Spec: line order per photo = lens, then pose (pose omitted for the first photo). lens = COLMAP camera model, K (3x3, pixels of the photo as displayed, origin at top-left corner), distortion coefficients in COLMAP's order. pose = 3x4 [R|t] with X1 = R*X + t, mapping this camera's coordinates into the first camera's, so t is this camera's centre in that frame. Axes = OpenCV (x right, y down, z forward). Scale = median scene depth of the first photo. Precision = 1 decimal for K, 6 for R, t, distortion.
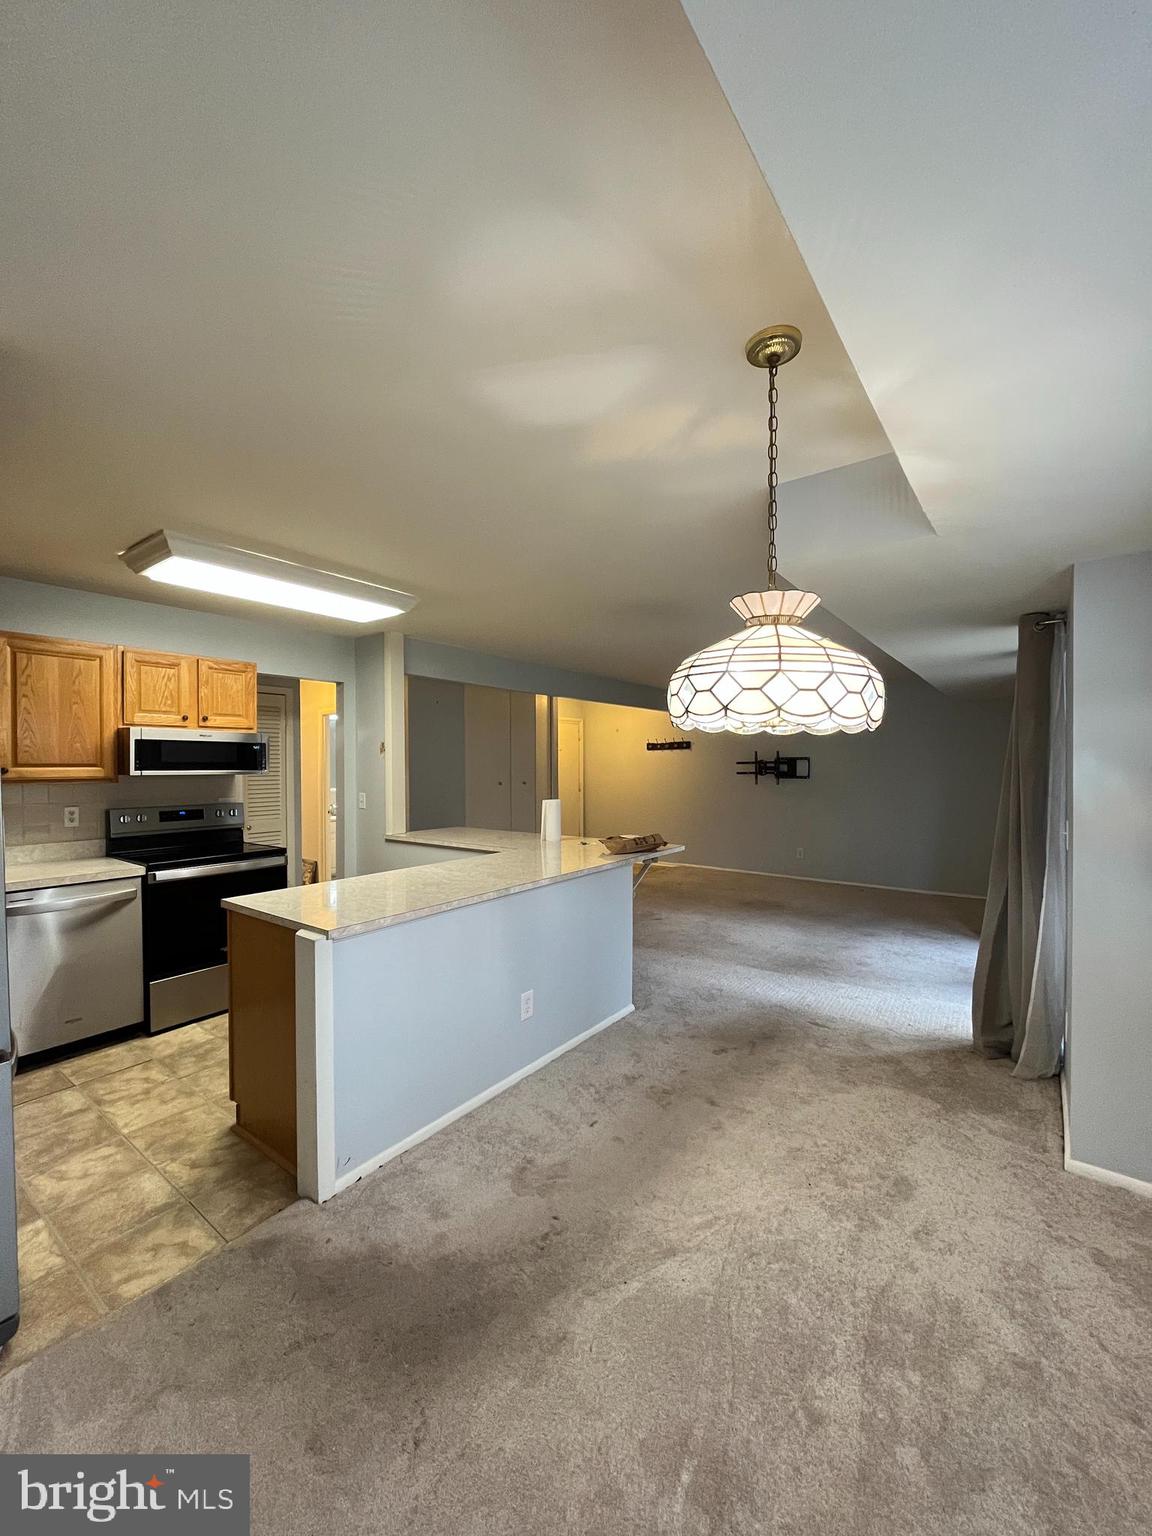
lens RADIAL K [[617.1, 0, 577.8], [0, 617.1, 772.2], [0, 0, 1]] dist [-0.004065, 0.000478]
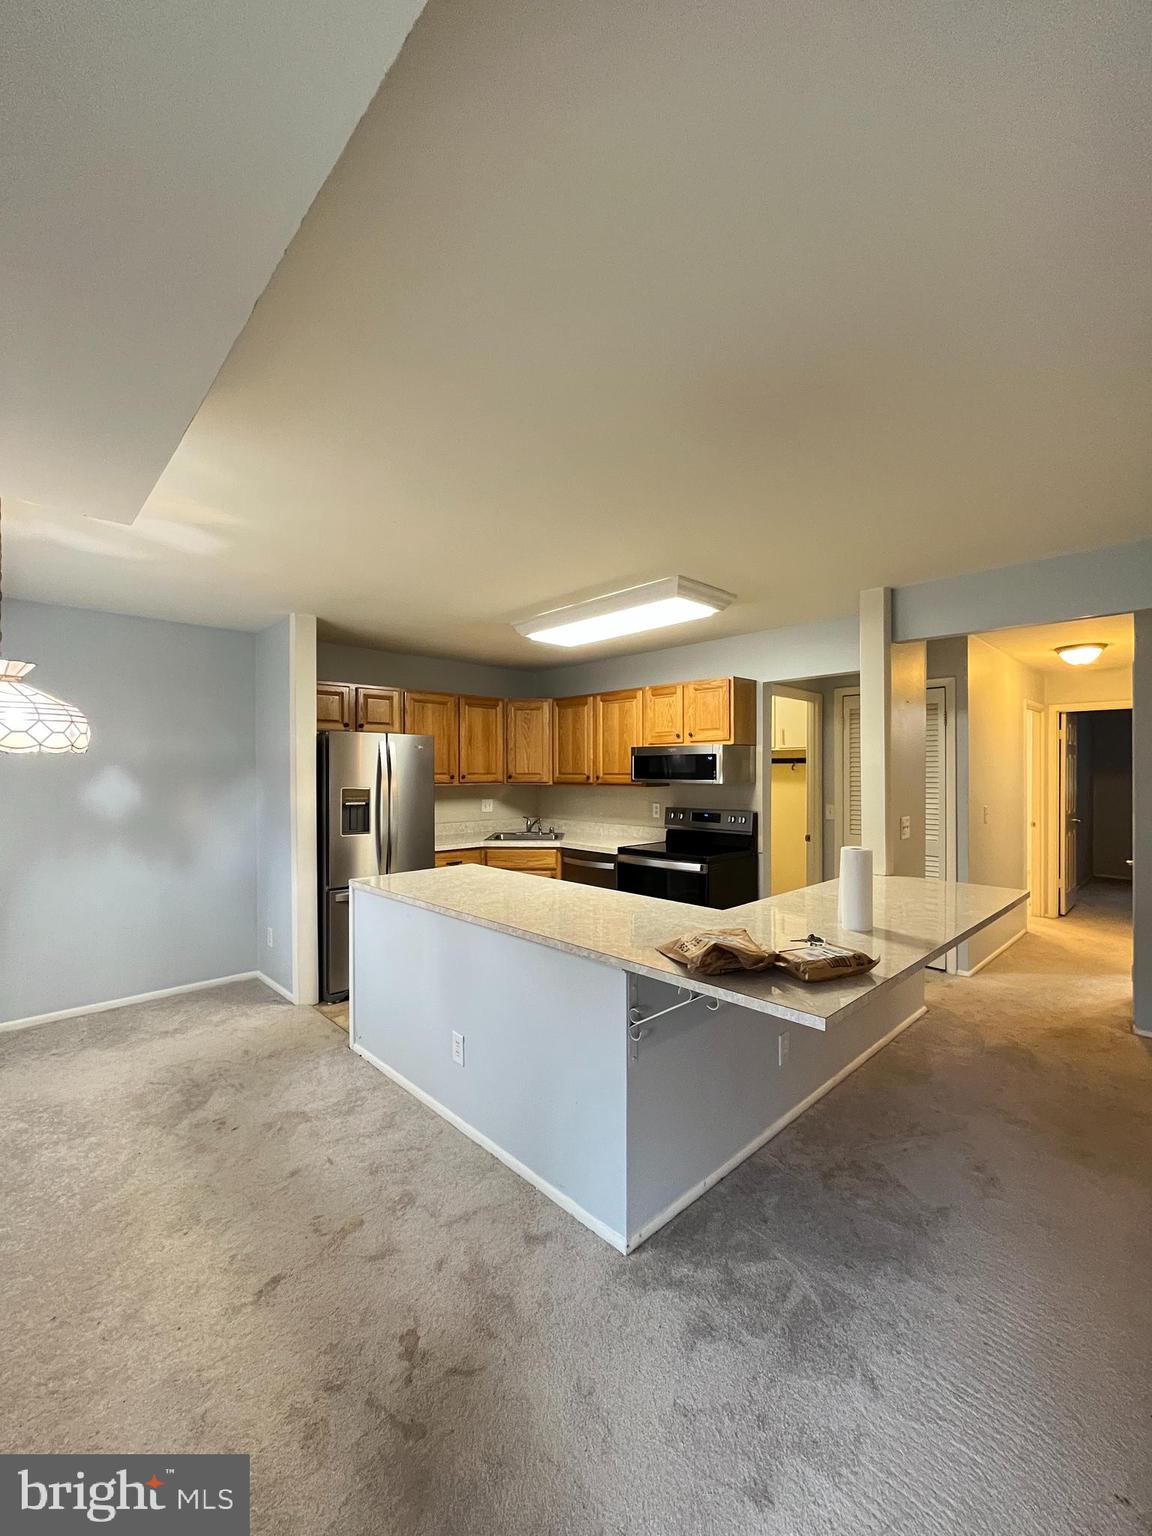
lens RADIAL K [[617.1, 0, 579.5], [0, 617.1, 771.3], [0, 0, 1]] dist [-0.004065, 0.000478]
pose [[-0.163391, 0.001858, -0.986560, 0.573524], [-0.011725, 0.999924, 0.003825, -0.019930], [0.986492, 0.012192, -0.163357, 0.985083]]
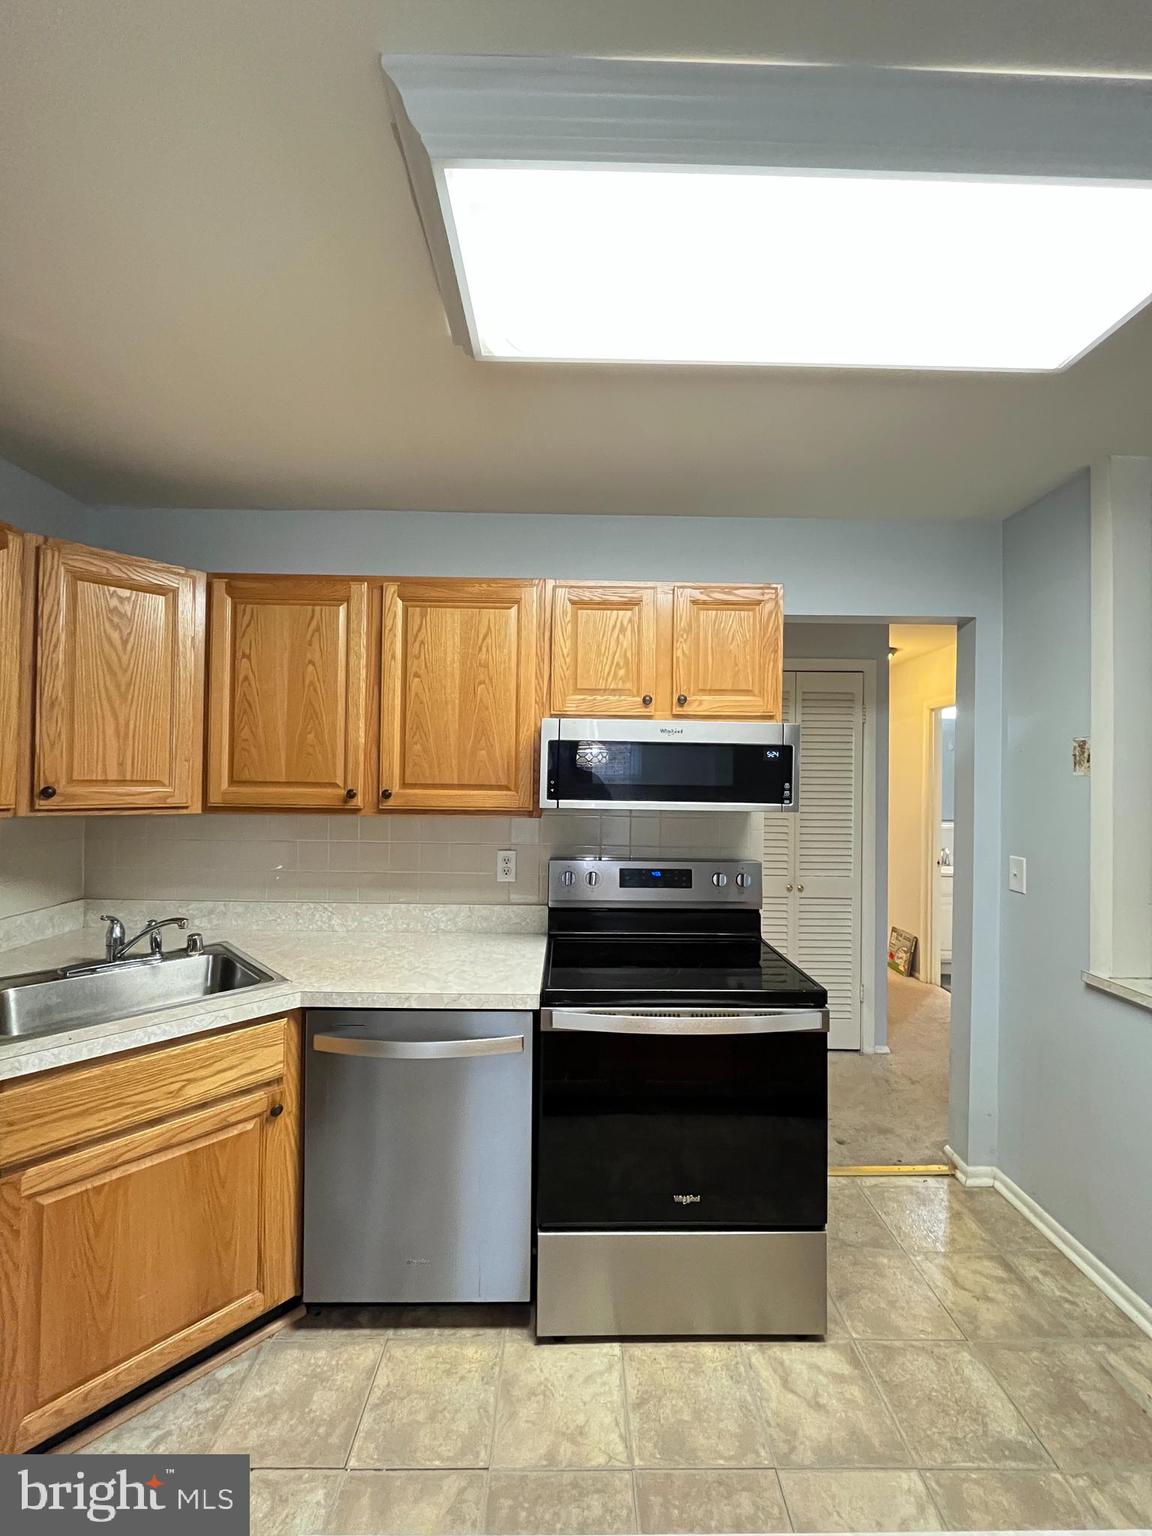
lens RADIAL K [[617.1, 0, 580.3], [0, 617.1, 771.4], [0, 0, 1]] dist [-0.004065, 0.000478]
pose [[0.610563, 0.002228, -0.791965, -0.248045], [-0.025357, 0.999538, -0.016736, -0.016504], [0.791562, 0.030300, 0.610337, 0.620135]]
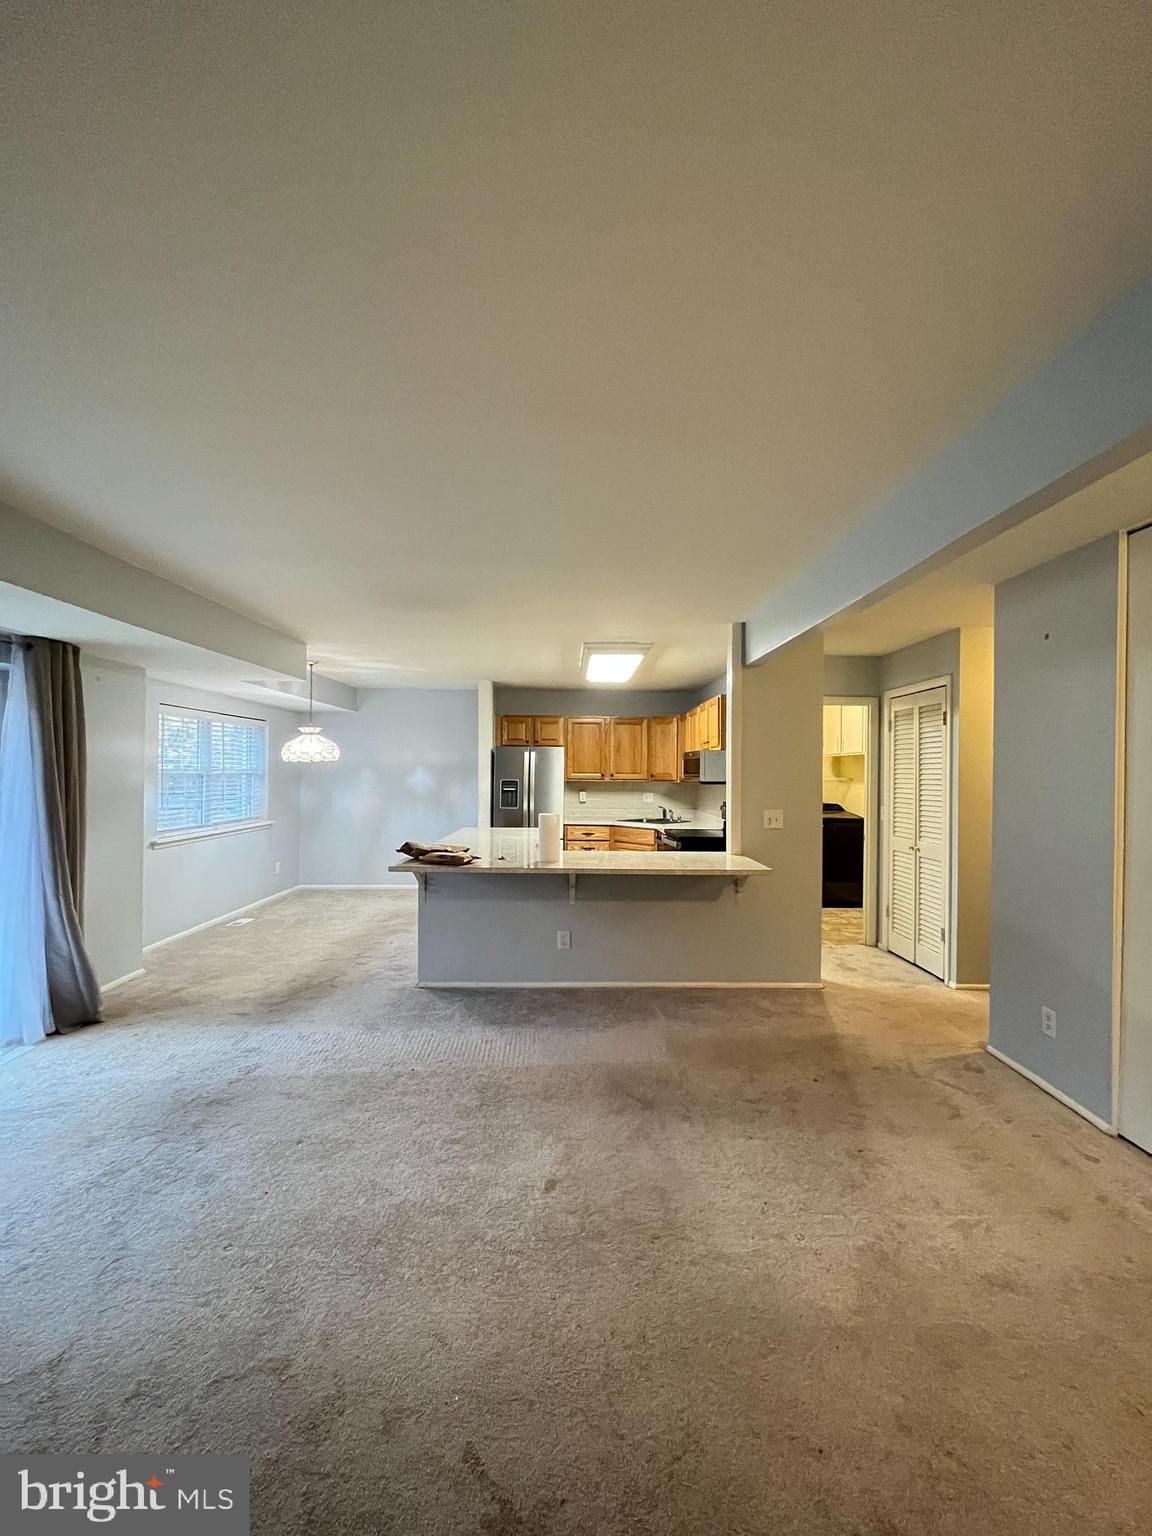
lens RADIAL K [[617.1, 0, 580.2], [0, 617.1, 770.8], [0, 0, 1]] dist [-0.004065, 0.000478]
pose [[-0.788682, -0.008171, -0.614747, 0.523782], [-0.016090, 0.999844, 0.007353, -0.025425], [0.614590, 0.015691, -0.788690, 1.962233]]
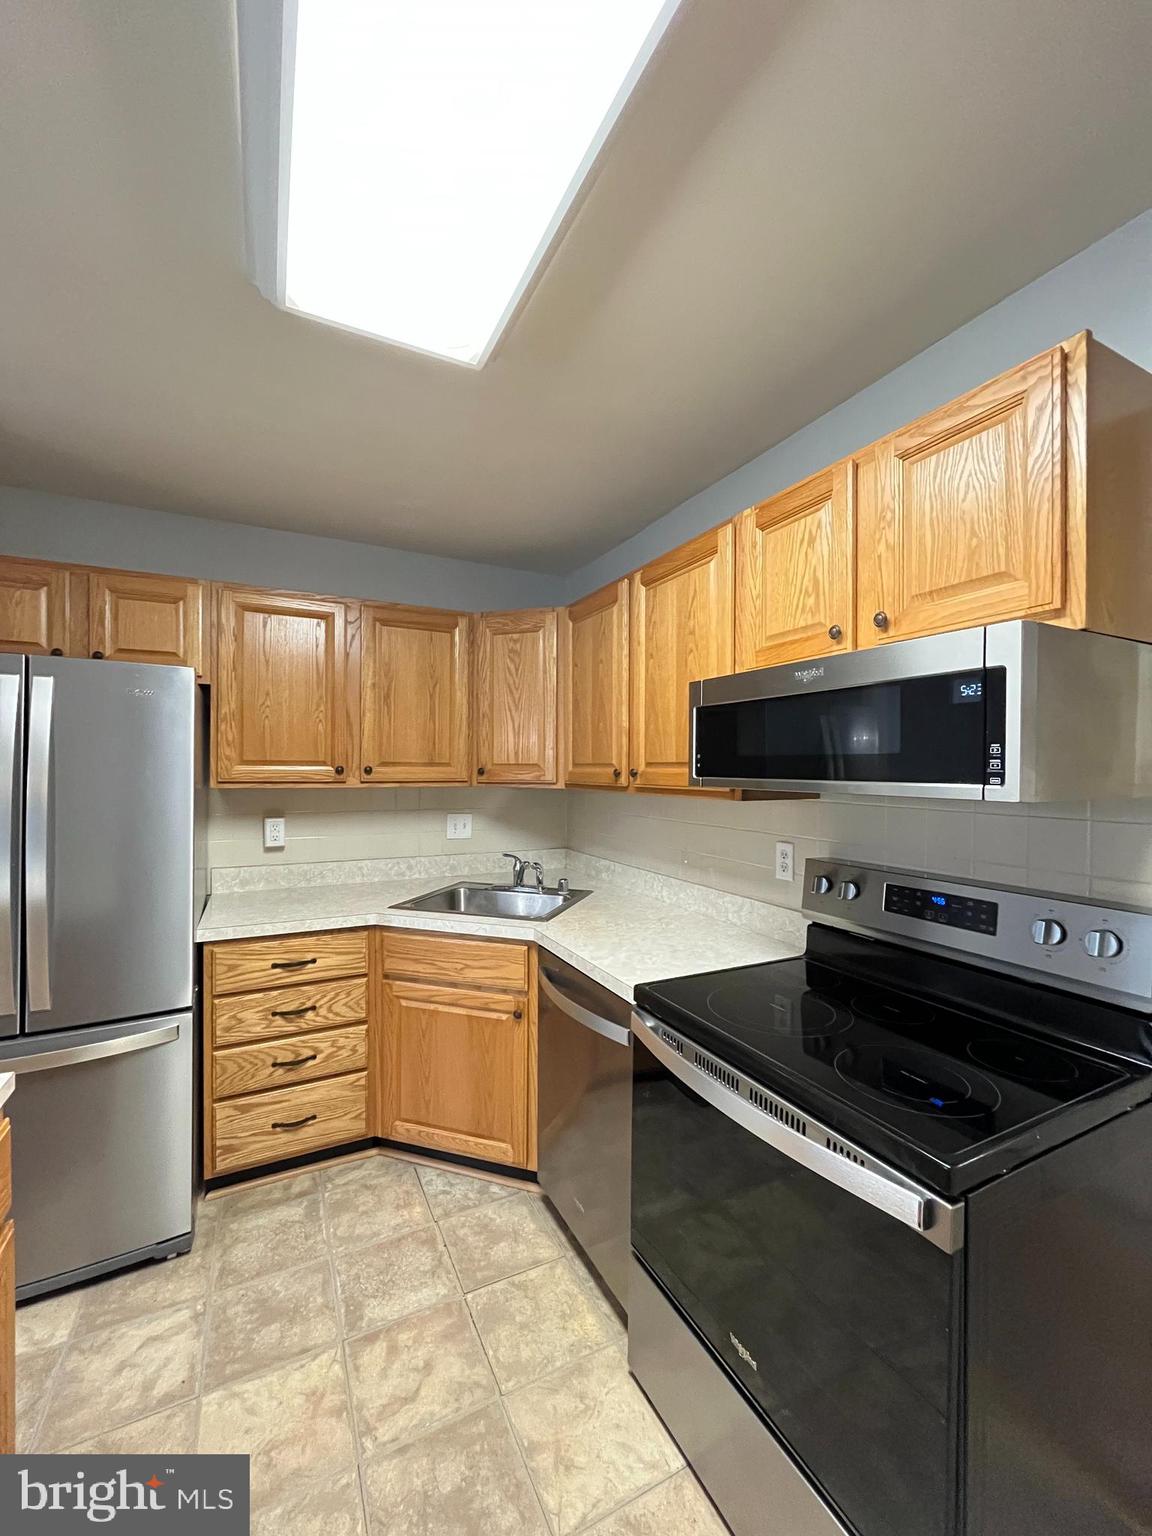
lens RADIAL K [[617.1, 0, 578.7], [0, 617.1, 772.2], [0, 0, 1]] dist [-0.004065, 0.000478]
pose [[-0.442695, 0.002147, -0.896670, -0.242528], [-0.016804, 0.999802, 0.010690, -0.008000], [0.896515, 0.019800, -0.442571, 1.003002]]
